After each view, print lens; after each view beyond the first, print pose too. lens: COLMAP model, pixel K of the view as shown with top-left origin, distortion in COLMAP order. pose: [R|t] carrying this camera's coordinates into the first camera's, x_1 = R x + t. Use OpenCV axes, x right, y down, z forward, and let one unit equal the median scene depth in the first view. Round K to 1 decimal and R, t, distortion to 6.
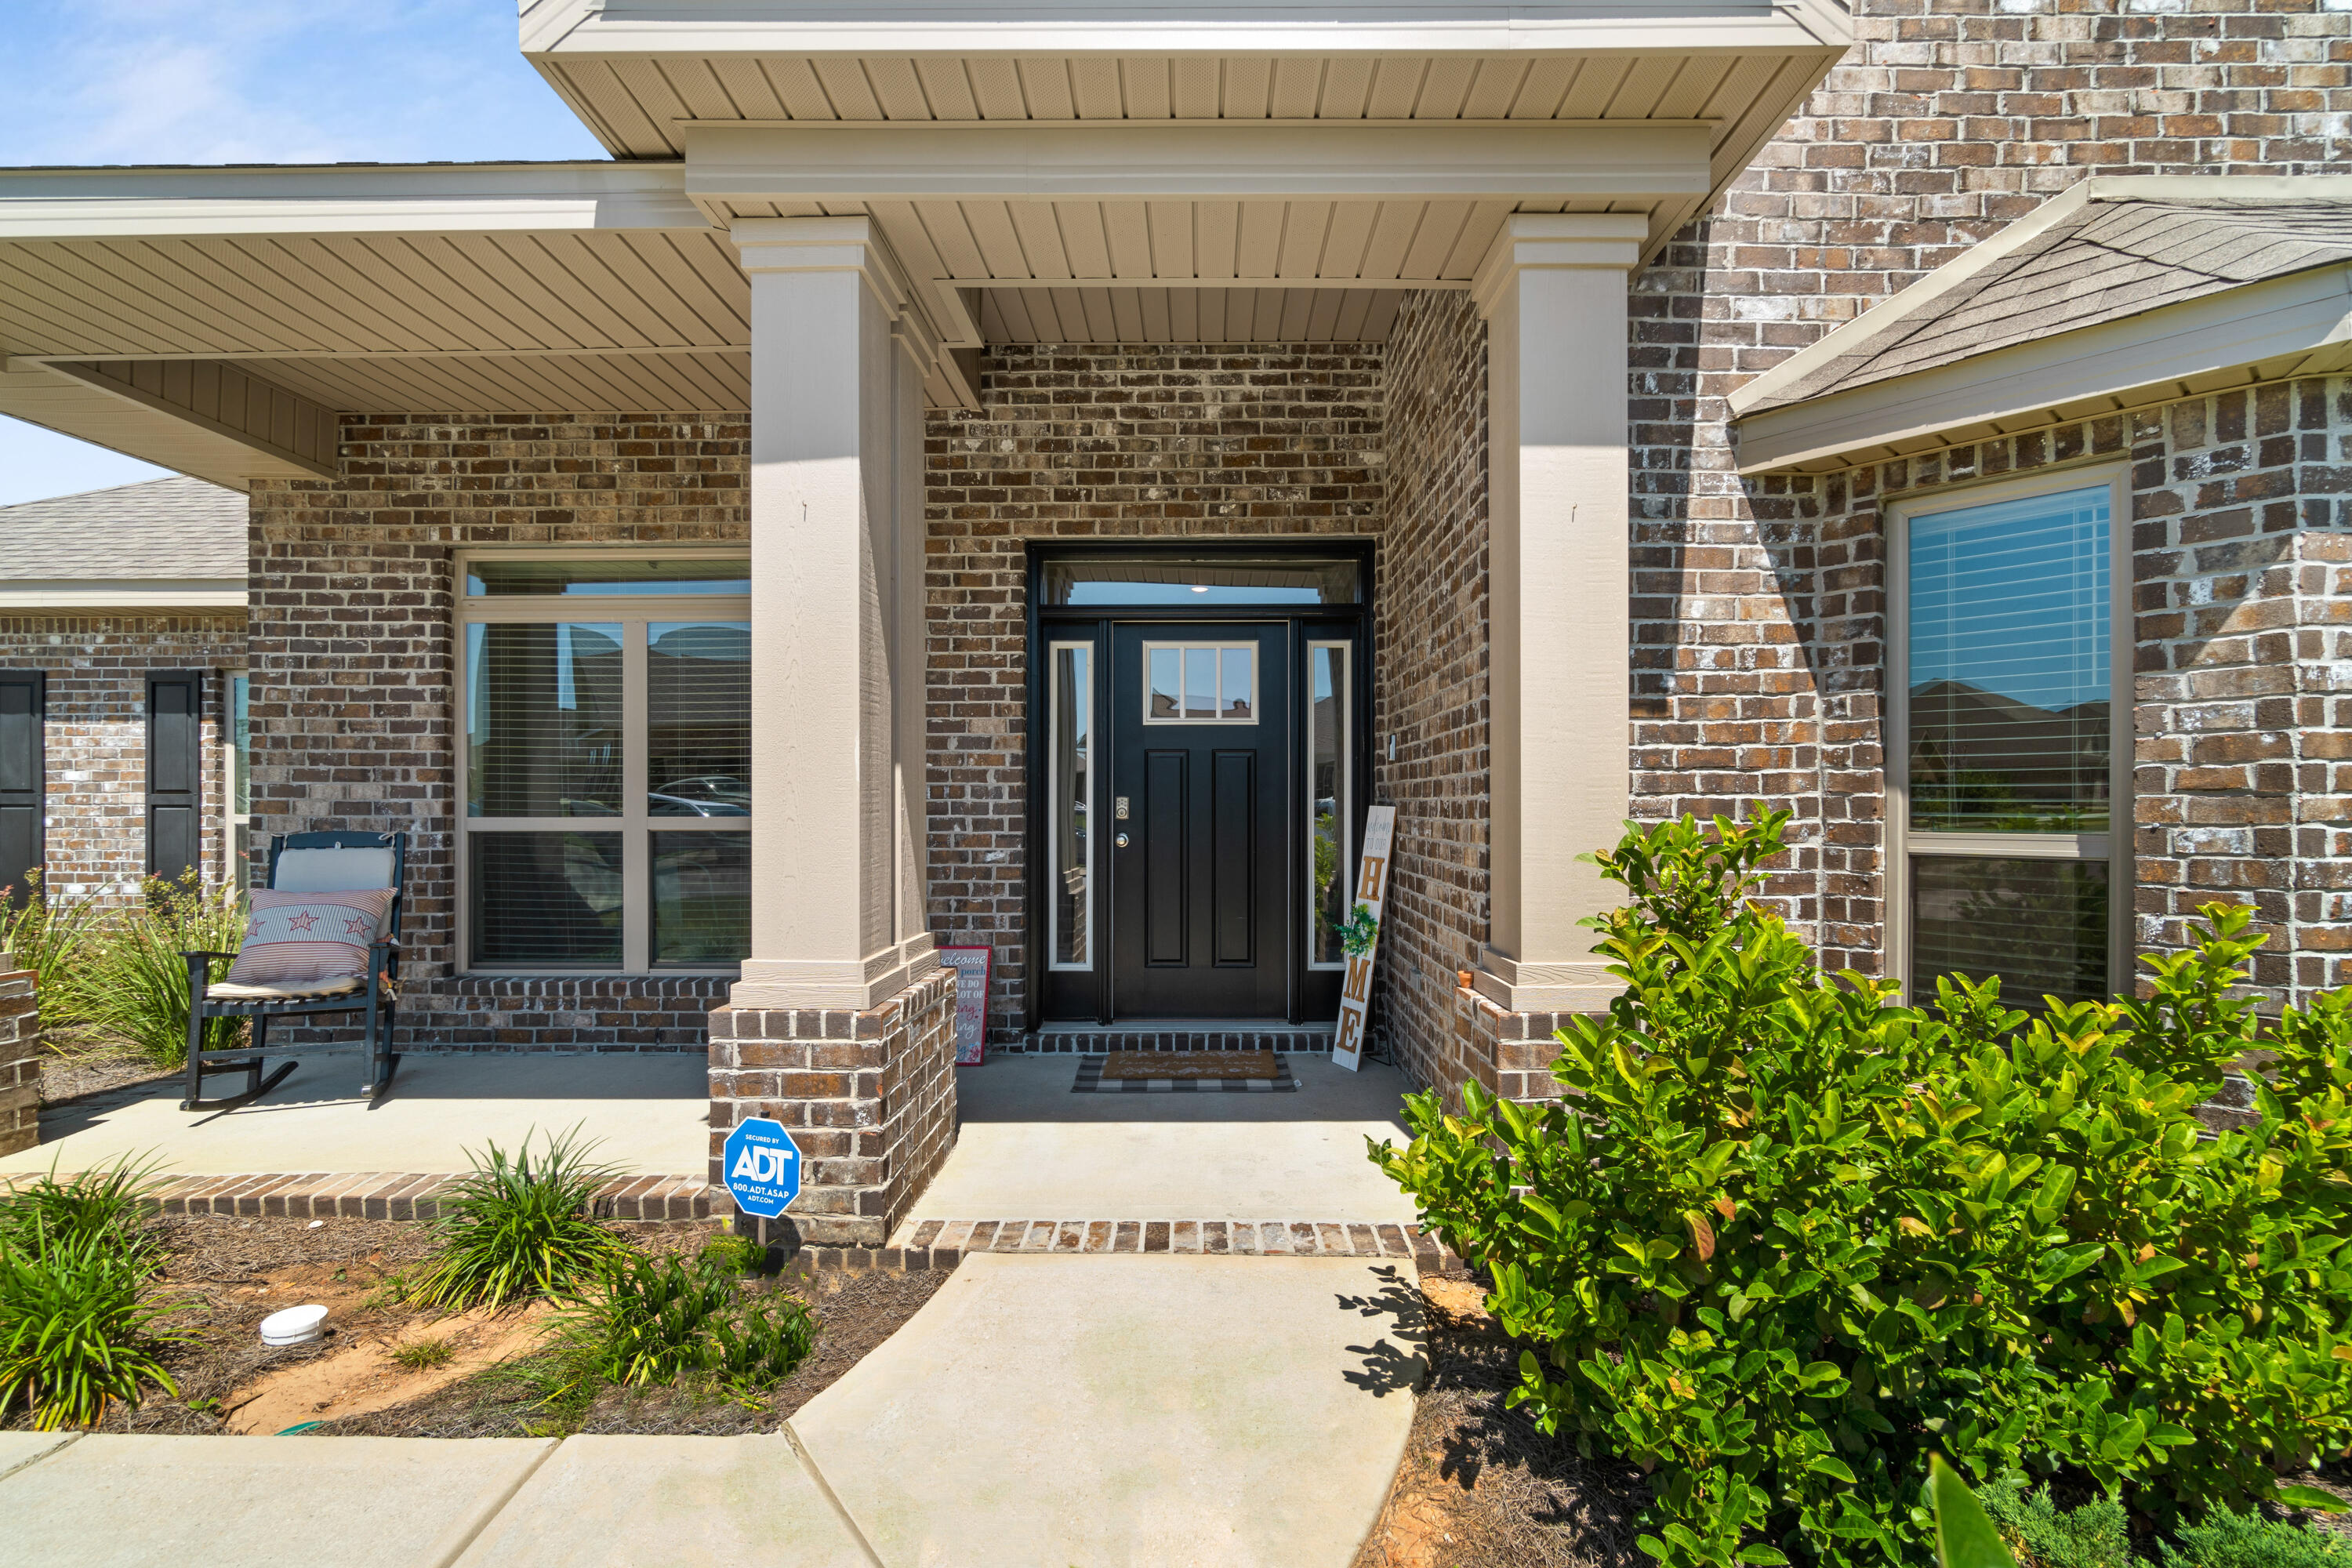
lens RADIAL K [[1045.9, 0, 1144.7], [0, 1045.9, 810.1], [0, 0, 1]] dist [-0.006156, 0.000307]
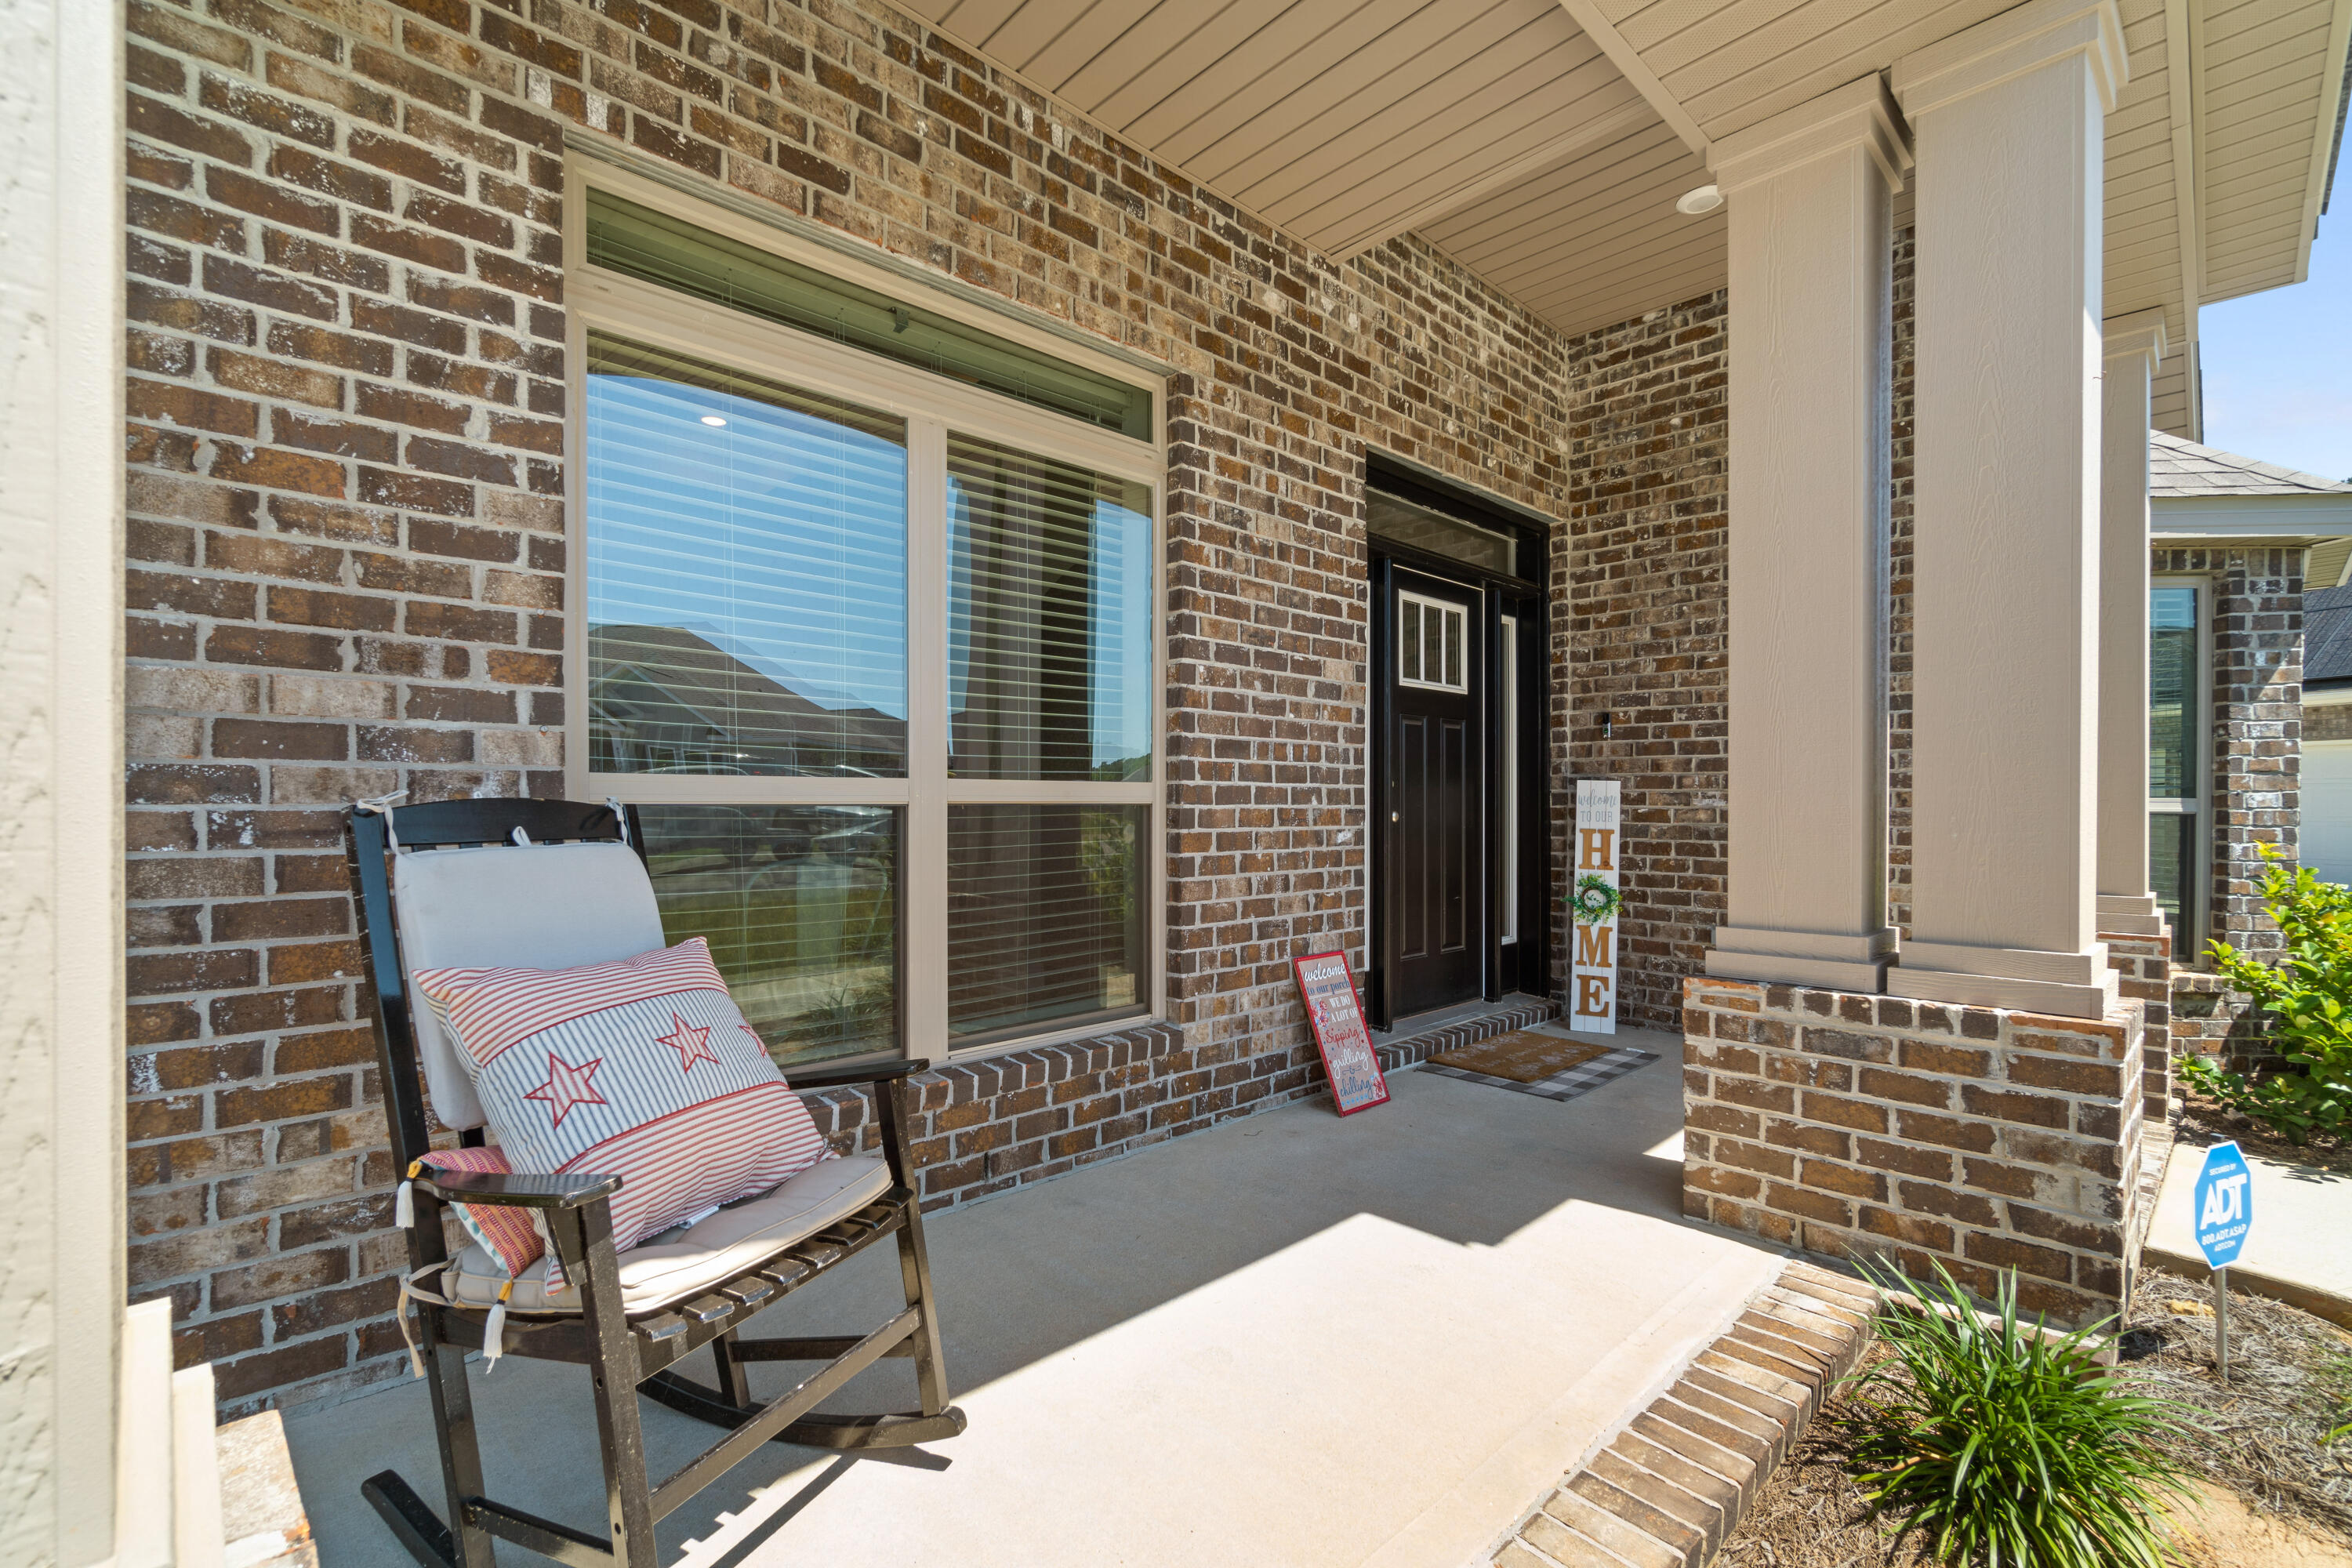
lens RADIAL K [[1045.9, 0, 1193.7], [0, 1045.9, 807.6], [0, 0, 1]] dist [-0.006156, 0.000307]
pose [[0.716482, -0.001379, 0.697604, -0.784464], [-0.001213, 0.999994, 0.003222, 0.020148], [-0.697604, -0.003155, 0.716476, 0.519678]]
